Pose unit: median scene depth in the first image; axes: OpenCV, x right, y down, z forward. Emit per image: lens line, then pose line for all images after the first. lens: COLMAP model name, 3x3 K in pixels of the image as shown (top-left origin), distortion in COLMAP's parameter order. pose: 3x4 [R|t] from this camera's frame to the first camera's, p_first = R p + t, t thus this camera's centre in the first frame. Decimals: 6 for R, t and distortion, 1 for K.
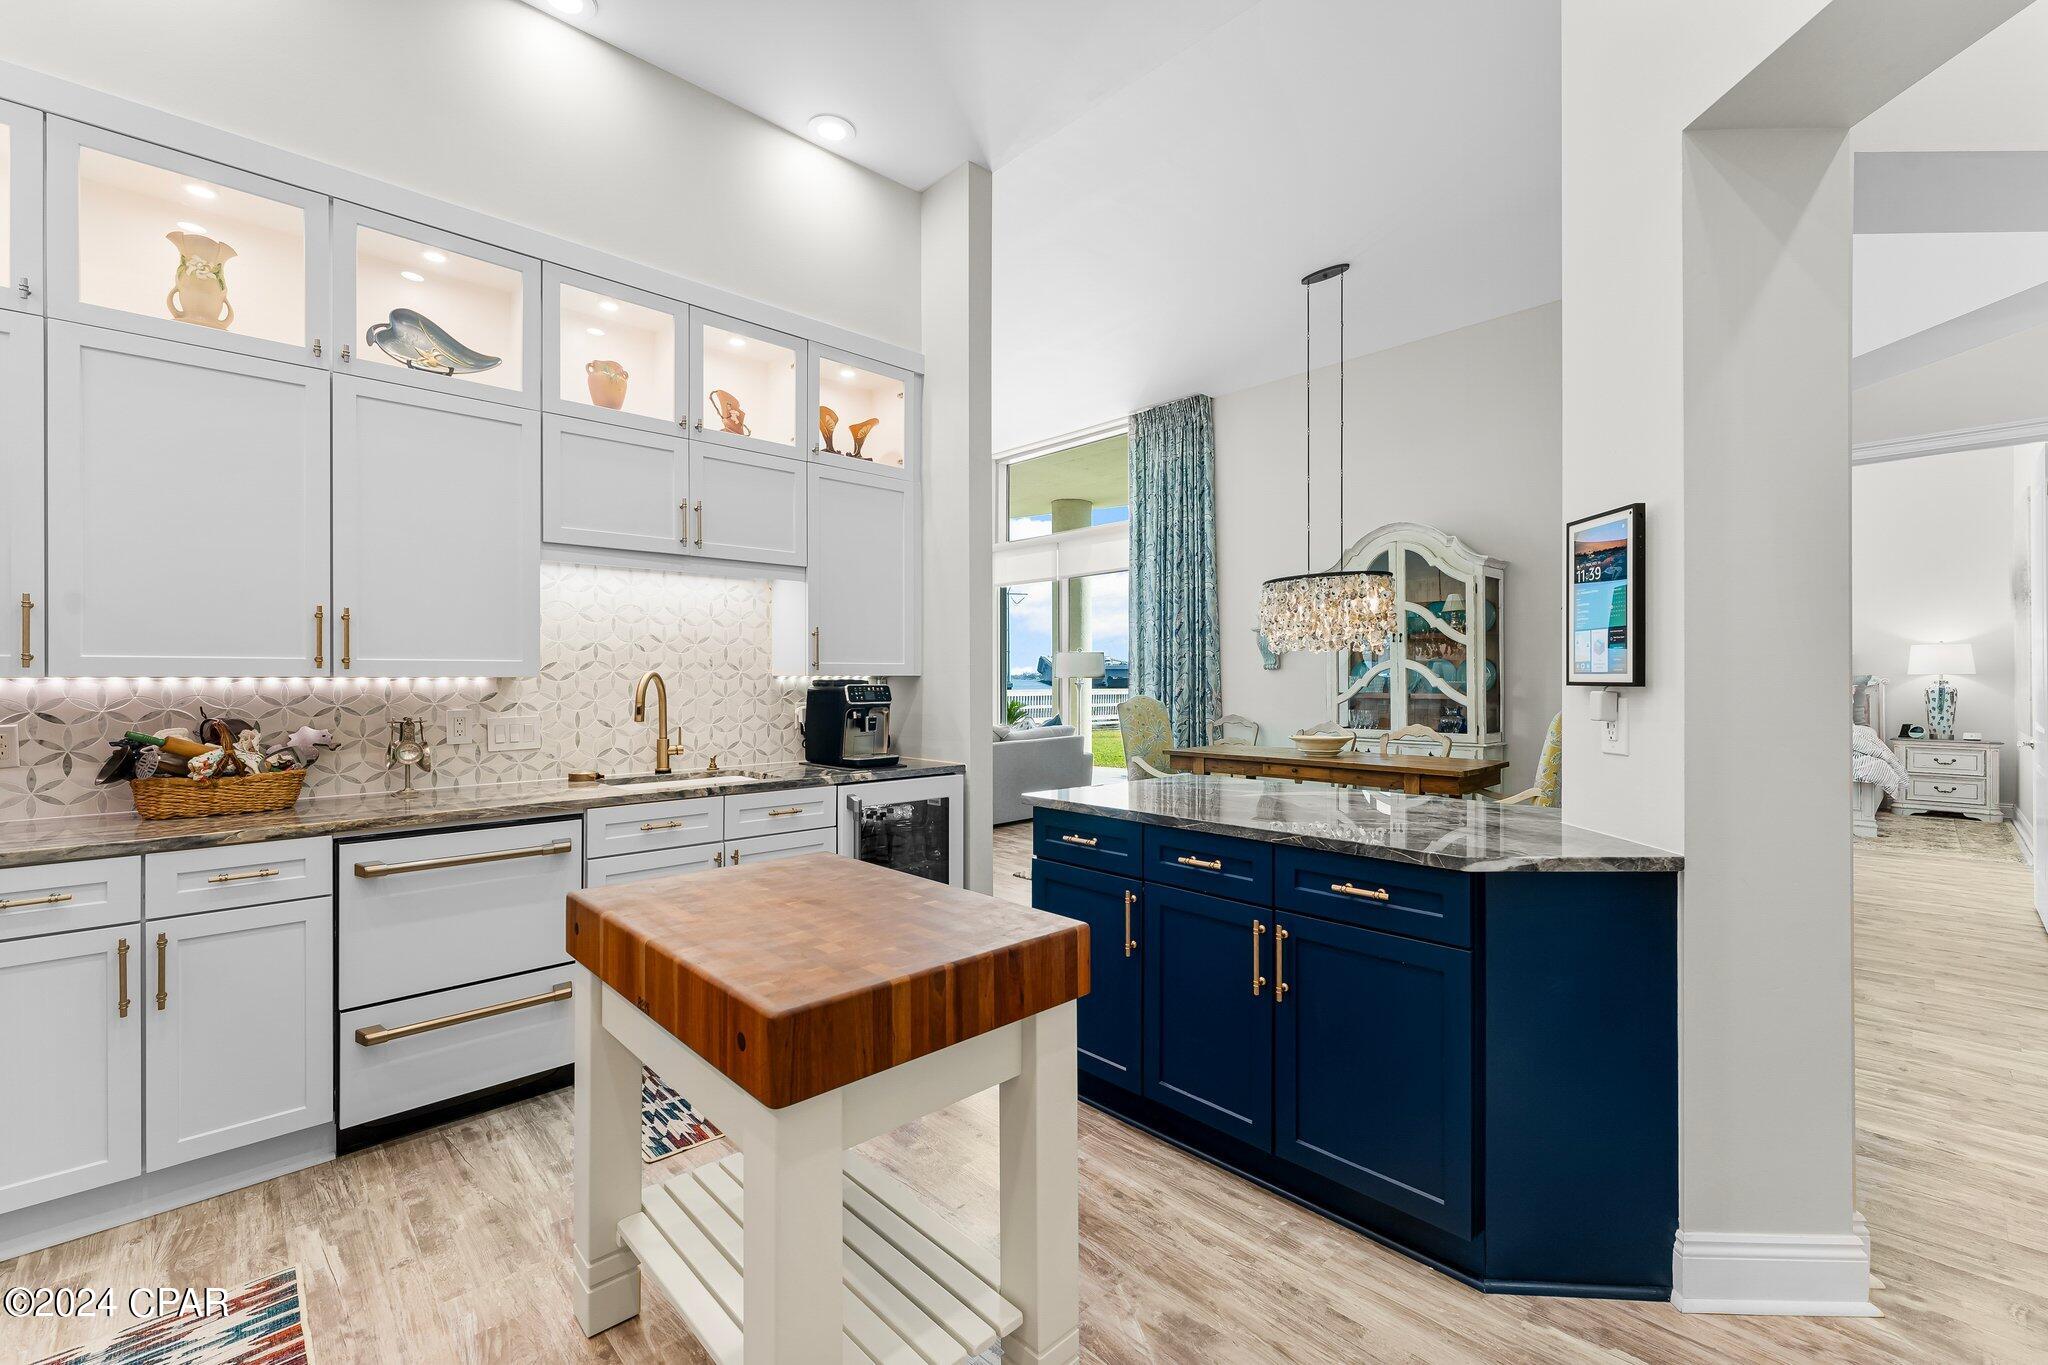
lens RADIAL K [[853.3, 0, 1027.1], [0, 853.3, 676.3], [0, 0, 1]] dist [0.001425, 0.000187]
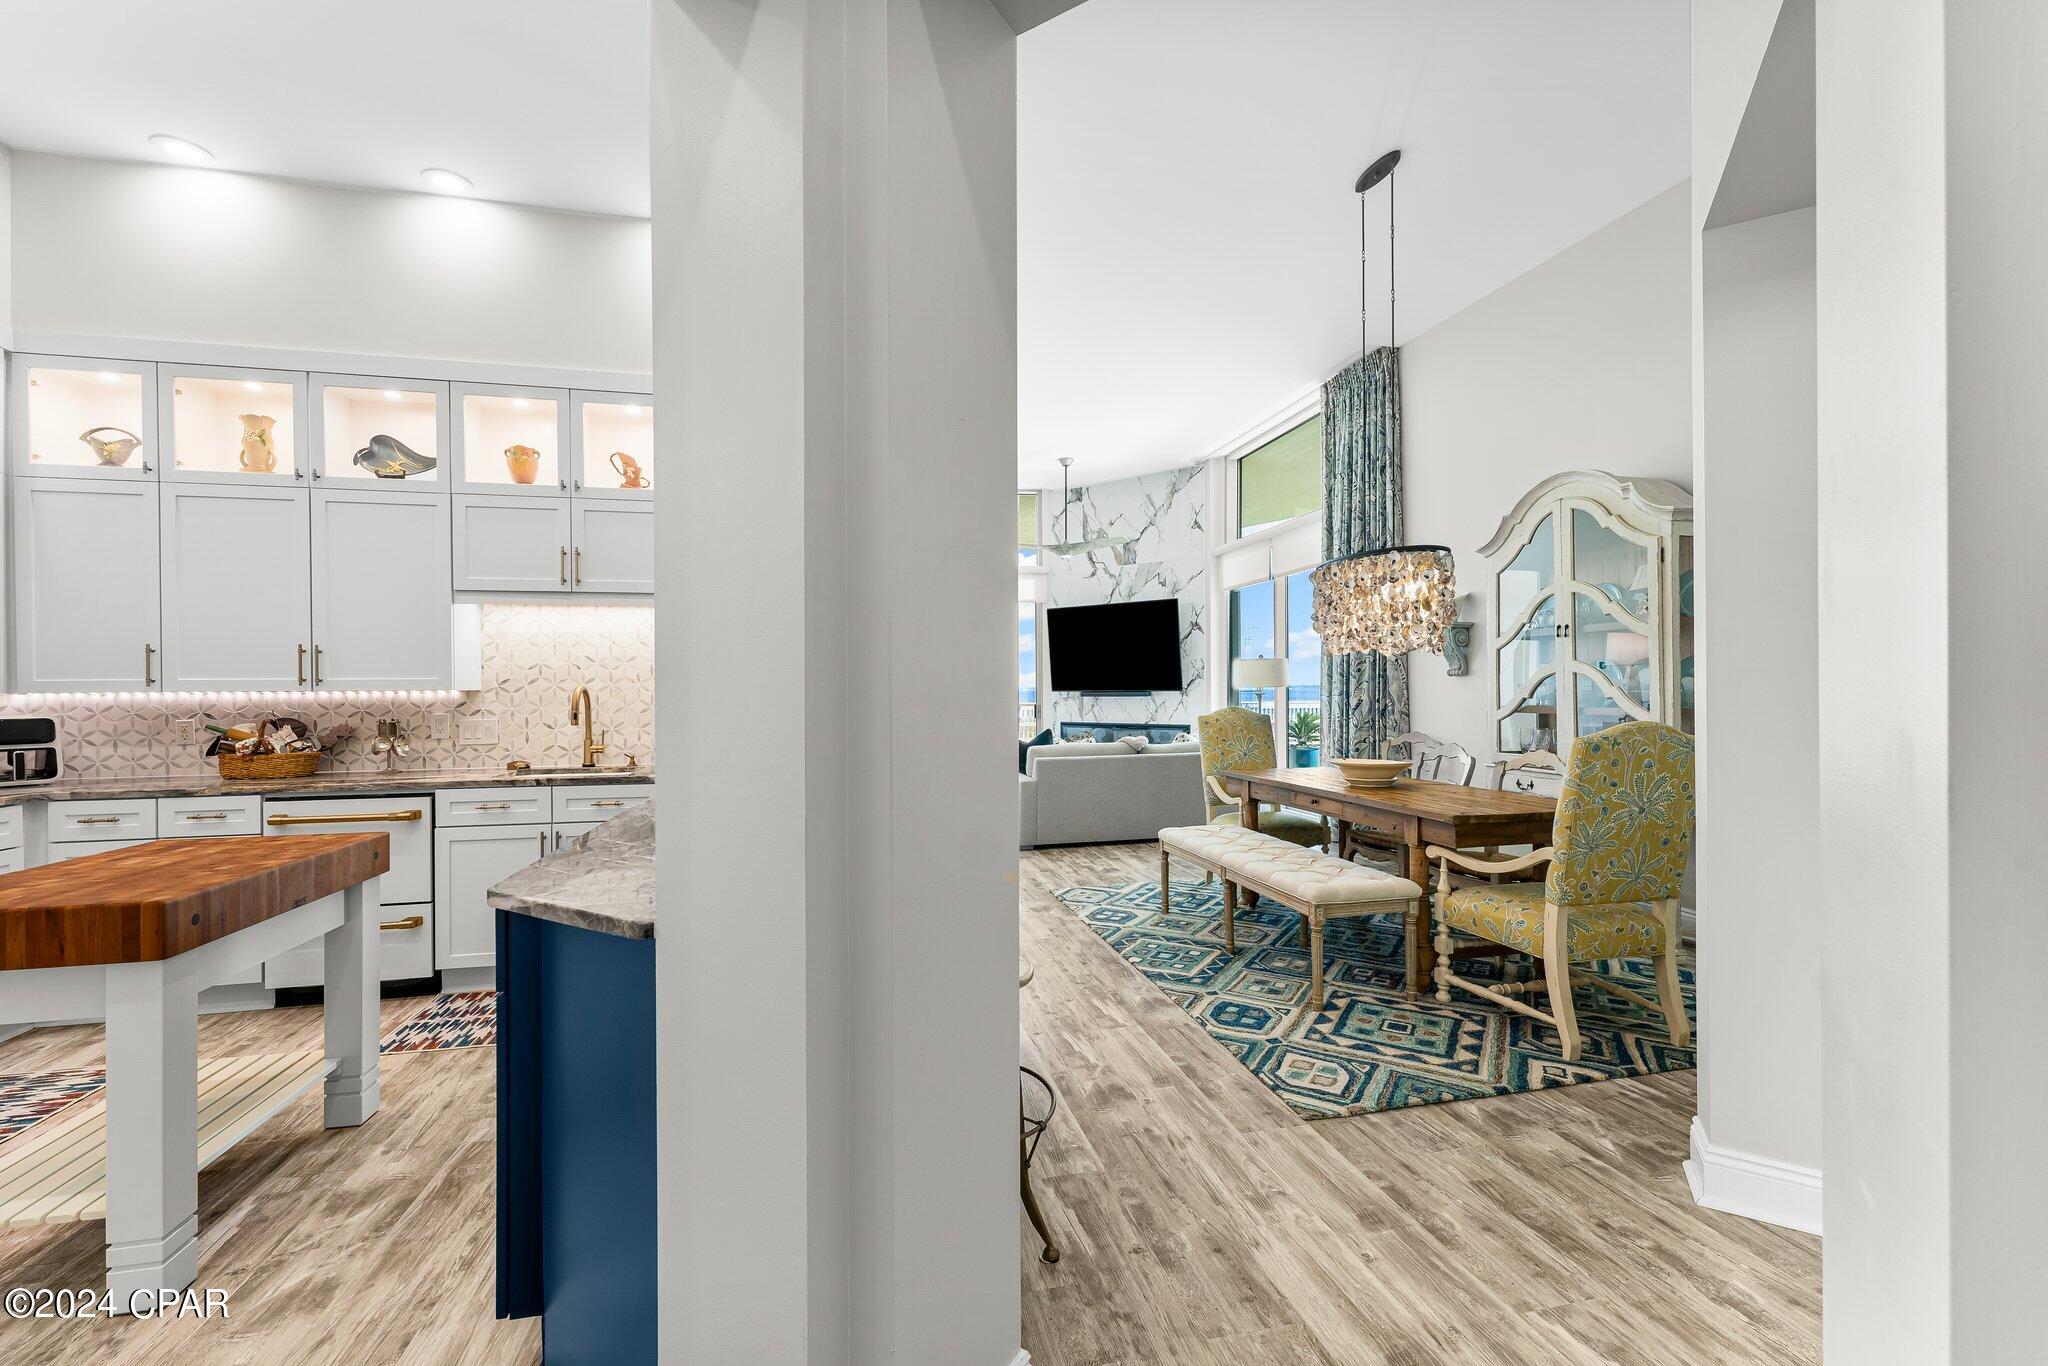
lens RADIAL K [[837.4, 0, 1018.1], [0, 837.4, 688.5], [0, 0, 1]] dist [0.001928, -0.000099]
pose [[0.858661, -0.004507, -0.512524, 0.487931], [0.005711, 0.999983, 0.000774, 0.001023], [0.512512, -0.003591, 0.858673, 0.178819]]
